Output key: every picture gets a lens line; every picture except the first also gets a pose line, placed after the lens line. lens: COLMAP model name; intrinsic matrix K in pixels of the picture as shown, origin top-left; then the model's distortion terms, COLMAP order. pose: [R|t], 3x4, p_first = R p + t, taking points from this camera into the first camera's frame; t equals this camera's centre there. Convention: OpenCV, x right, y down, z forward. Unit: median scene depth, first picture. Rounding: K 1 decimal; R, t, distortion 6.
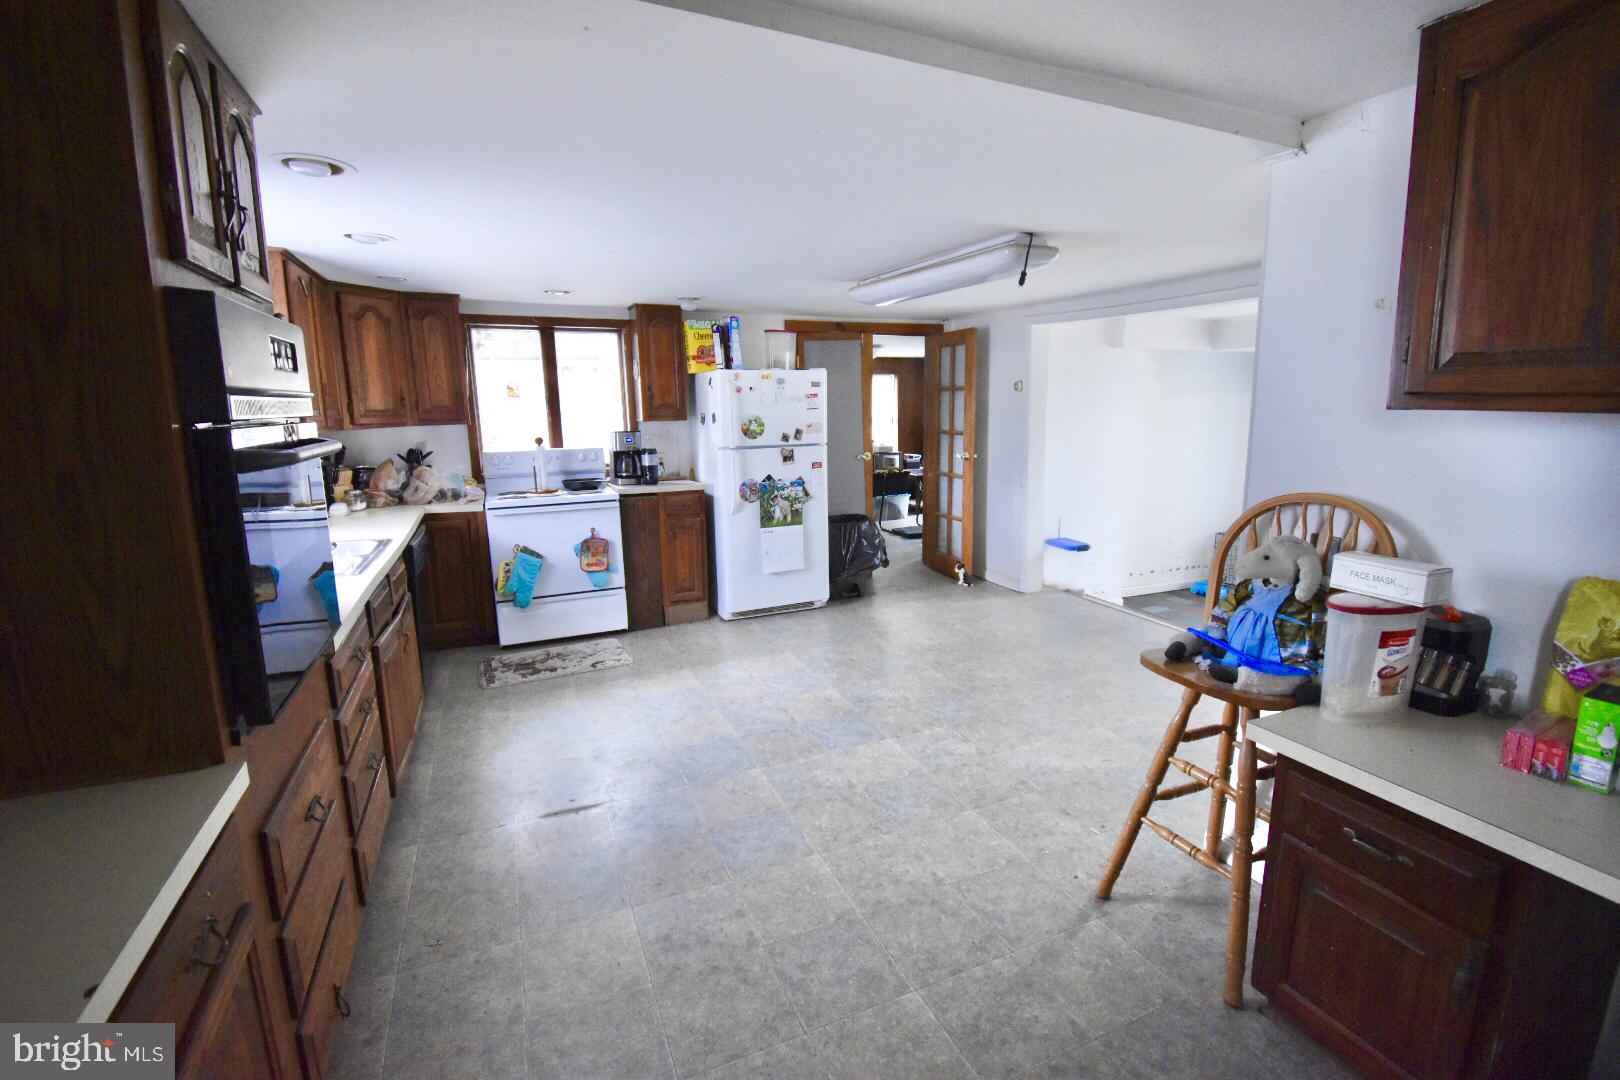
lens RADIAL K [[713.0, 0, 818.9], [0, 713.0, 528.6], [0, 0, 1]] dist [0.018899, -0.027913]
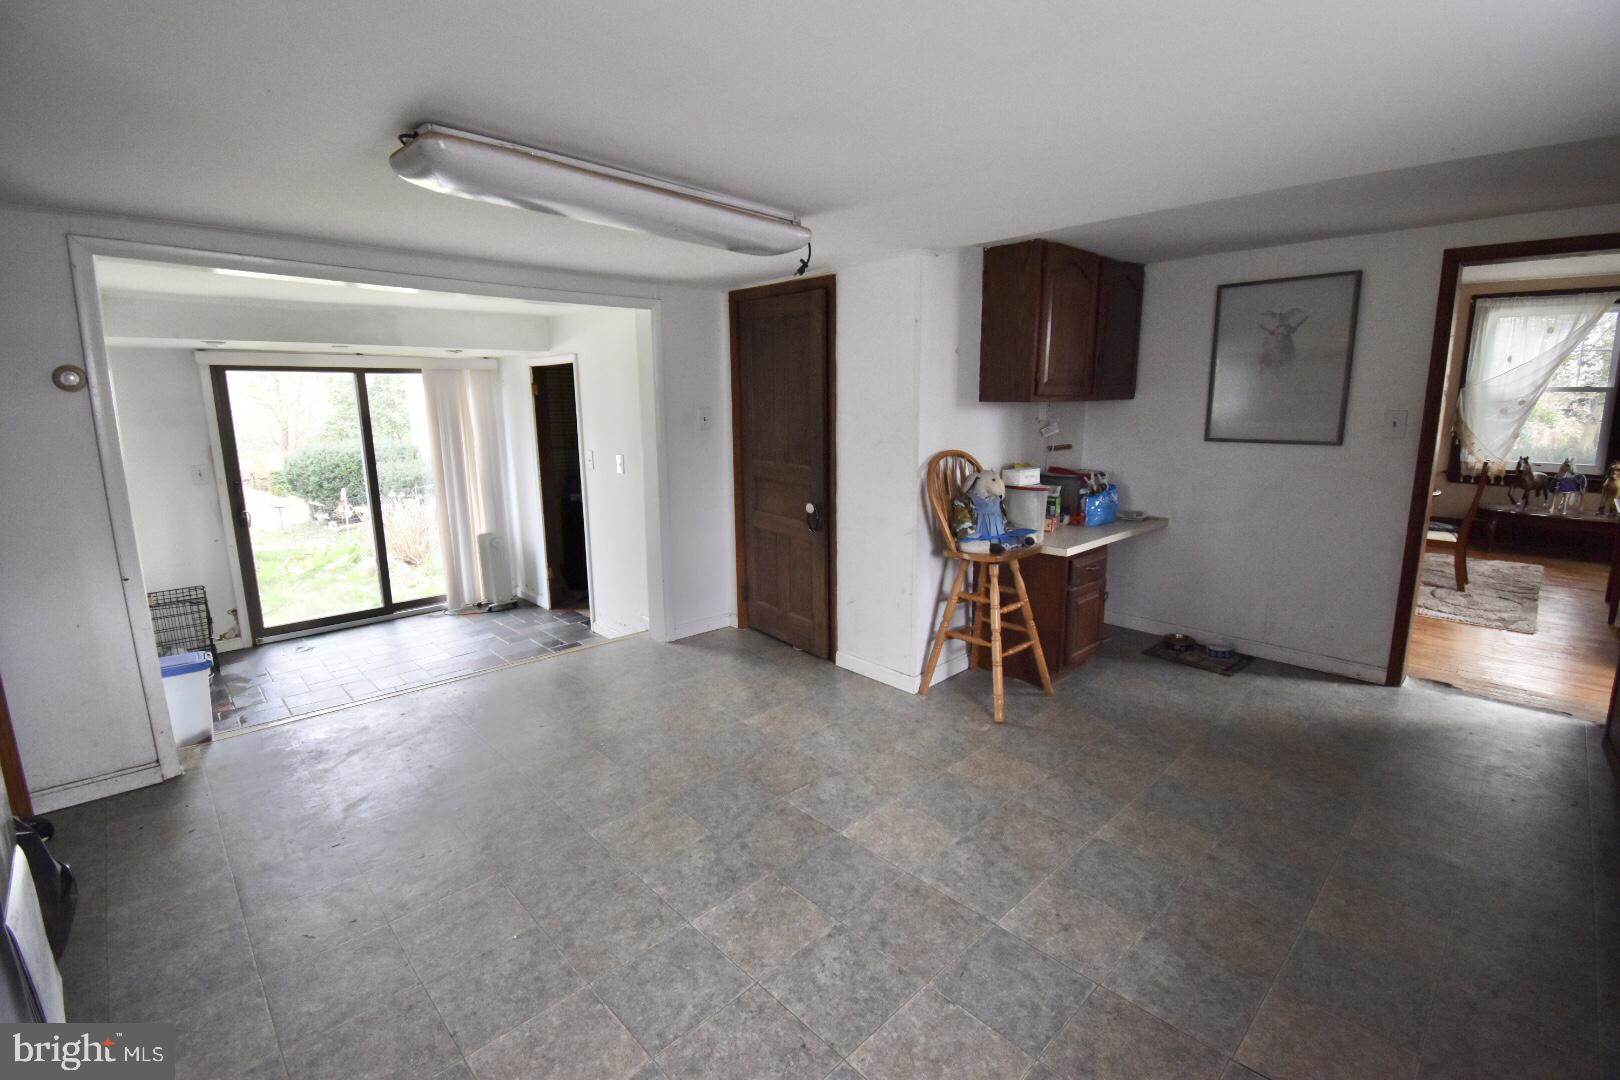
lens RADIAL K [[670.0, 0, 807.9], [0, 670.0, 571.7], [0, 0, 1]] dist [0.000178, -0.000043]
pose [[-0.317337, -0.226848, 0.920781, -0.349014], [0.170109, 0.941601, 0.290604, -0.140156], [-0.932931, 0.248853, -0.260216, 0.780296]]
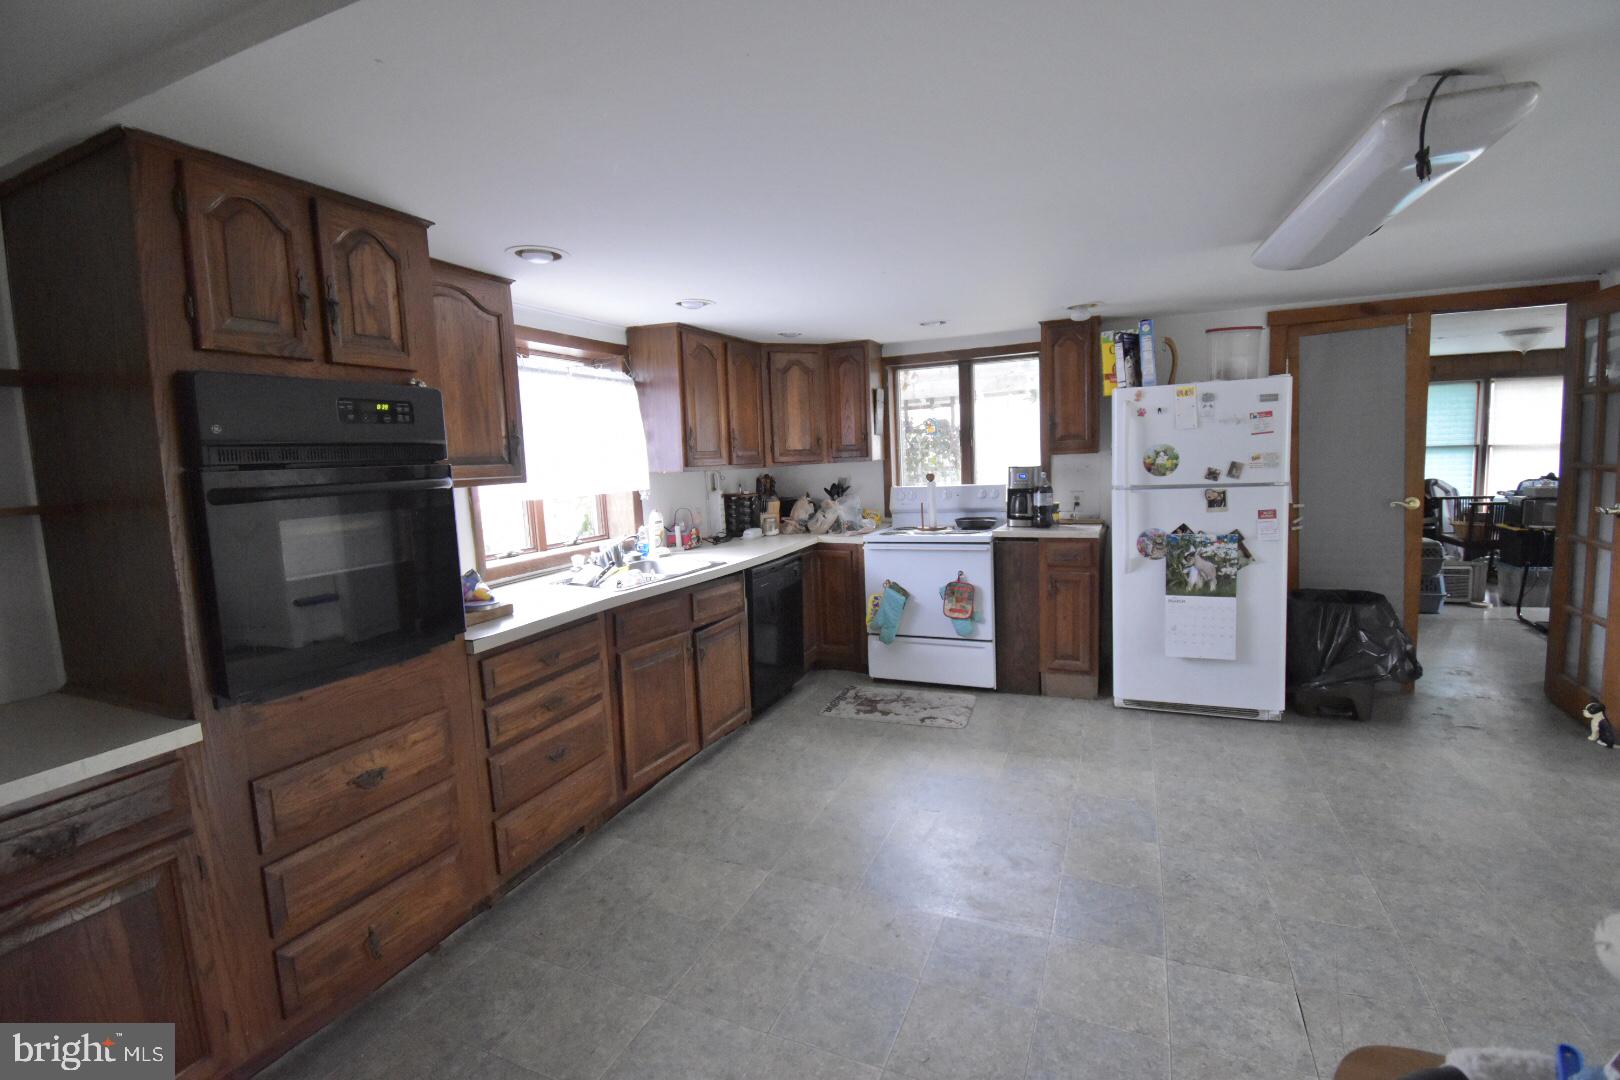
lens RADIAL K [[713.0, 0, 818.9], [0, 713.0, 528.6], [0, 0, 1]] dist [0.018899, -0.027913]
pose [[0.673725, 0.060245, -0.736522, 0.224370], [-0.094173, 0.995545, -0.004713, -0.032335], [0.732957, 0.072536, 0.676397, 0.224959]]
